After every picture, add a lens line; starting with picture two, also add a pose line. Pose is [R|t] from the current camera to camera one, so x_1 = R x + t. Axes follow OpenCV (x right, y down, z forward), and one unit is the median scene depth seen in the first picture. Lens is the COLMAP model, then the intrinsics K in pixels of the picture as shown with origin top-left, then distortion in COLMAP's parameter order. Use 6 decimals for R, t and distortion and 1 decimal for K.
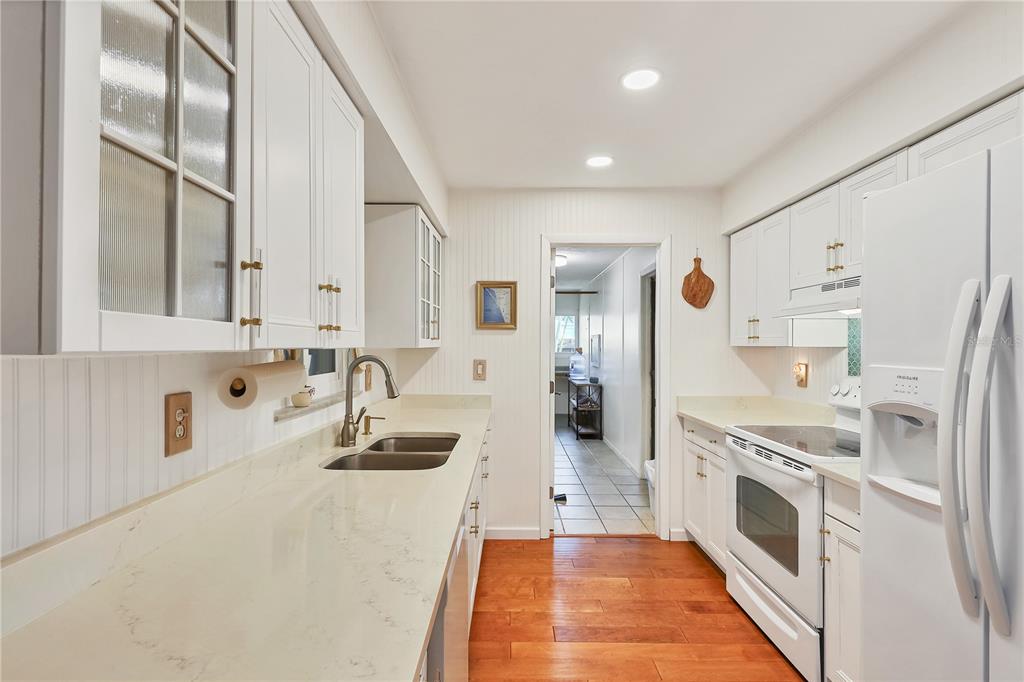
lens RADIAL K [[483.9, 0, 512.0], [0, 483.9, 341.0], [0, 0, 1]] dist [0.000349, -0.000009]
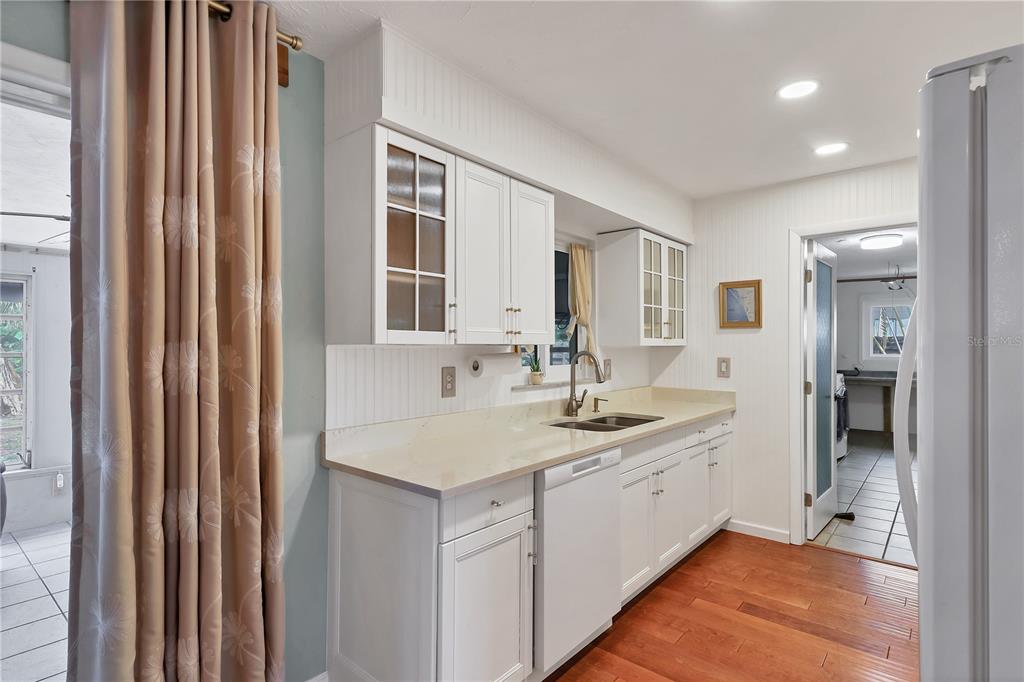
lens RADIAL K [[533.2, 0, 512.0], [0, 533.2, 341.0], [0, 0, 1]] dist [0.000114, -0.000417]
pose [[0.770687, -0.003991, -0.637201, 0.403675], [0.004338, 0.999990, -0.001017, 0.002503], [0.637199, -0.001981, 0.770697, -0.229378]]
